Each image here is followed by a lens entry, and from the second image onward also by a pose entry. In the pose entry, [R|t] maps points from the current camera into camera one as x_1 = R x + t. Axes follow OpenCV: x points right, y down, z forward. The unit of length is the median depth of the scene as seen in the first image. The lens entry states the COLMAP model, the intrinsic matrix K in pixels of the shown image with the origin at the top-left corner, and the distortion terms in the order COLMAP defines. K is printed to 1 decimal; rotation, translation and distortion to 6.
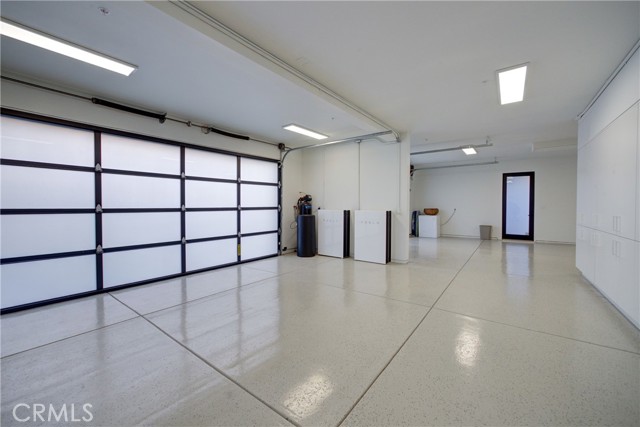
lens RADIAL K [[254.5, 0, 316.8], [0, 254.5, 209.4], [0, 0, 1]] dist [-0.001531, 0.000484]
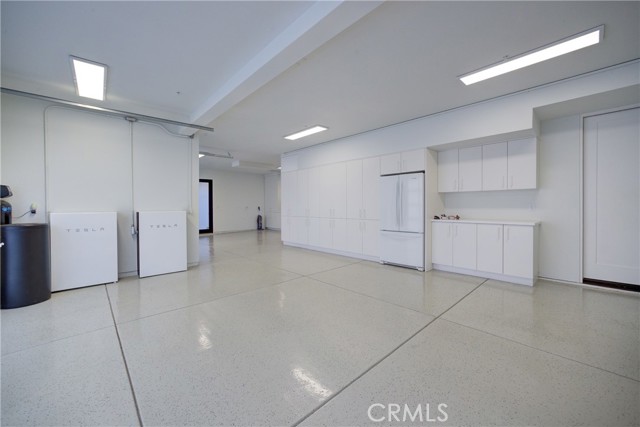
lens RADIAL K [[254.5, 0, 316.8], [0, 254.5, 209.4], [0, 0, 1]] dist [-0.001531, 0.000484]
pose [[0.187153, -0.017498, 0.982175, -0.437897], [0.024078, 0.999623, 0.013221, -0.001348], [-0.982036, 0.021174, 0.187504, 0.319411]]
